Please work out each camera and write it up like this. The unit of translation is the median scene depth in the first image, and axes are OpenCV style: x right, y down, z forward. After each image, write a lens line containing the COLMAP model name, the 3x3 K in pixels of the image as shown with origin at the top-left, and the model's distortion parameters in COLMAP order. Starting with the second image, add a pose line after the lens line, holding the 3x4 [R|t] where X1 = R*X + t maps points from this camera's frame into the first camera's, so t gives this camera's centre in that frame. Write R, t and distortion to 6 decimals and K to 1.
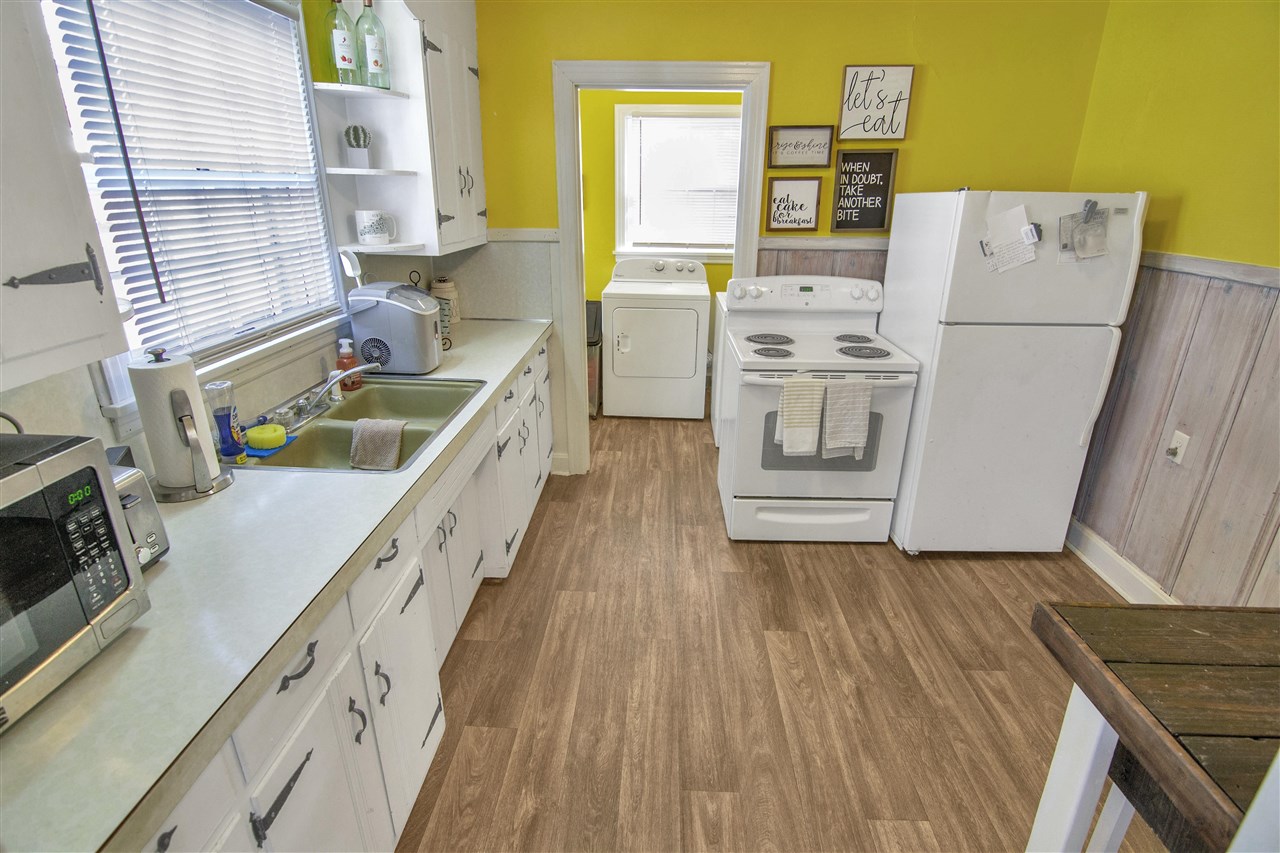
lens RADIAL K [[627.9, 0, 638.9], [0, 627.9, 422.0], [0, 0, 1]] dist [-0.011294, -0.004060]
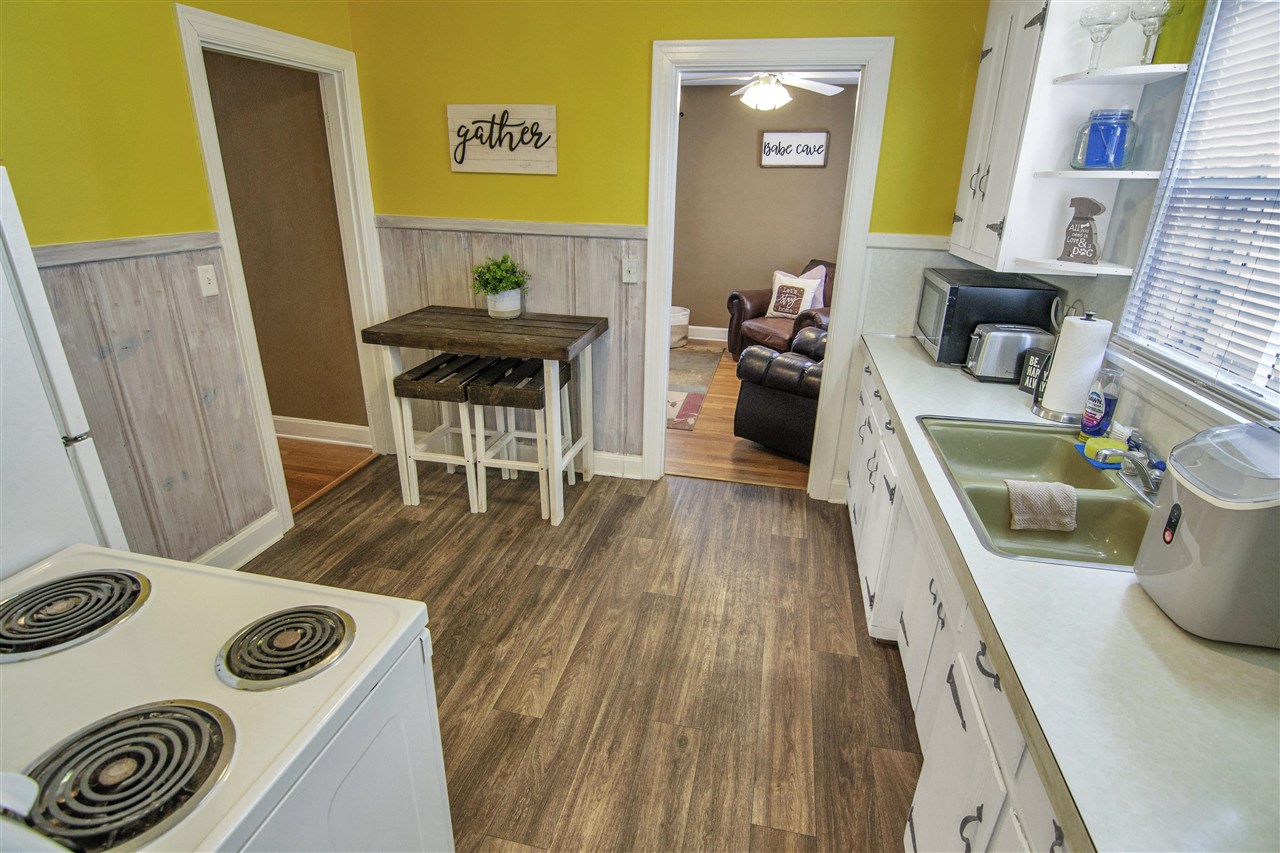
lens RADIAL K [[627.9, 0, 637.6], [0, 627.9, 427.4], [0, 0, 1]] dist [-0.011294, -0.004060]
pose [[-0.982359, -0.089391, 0.164258, -0.028207], [0.042610, 0.748255, 0.662041, -0.543989], [-0.182087, 0.657361, -0.731246, 1.472851]]
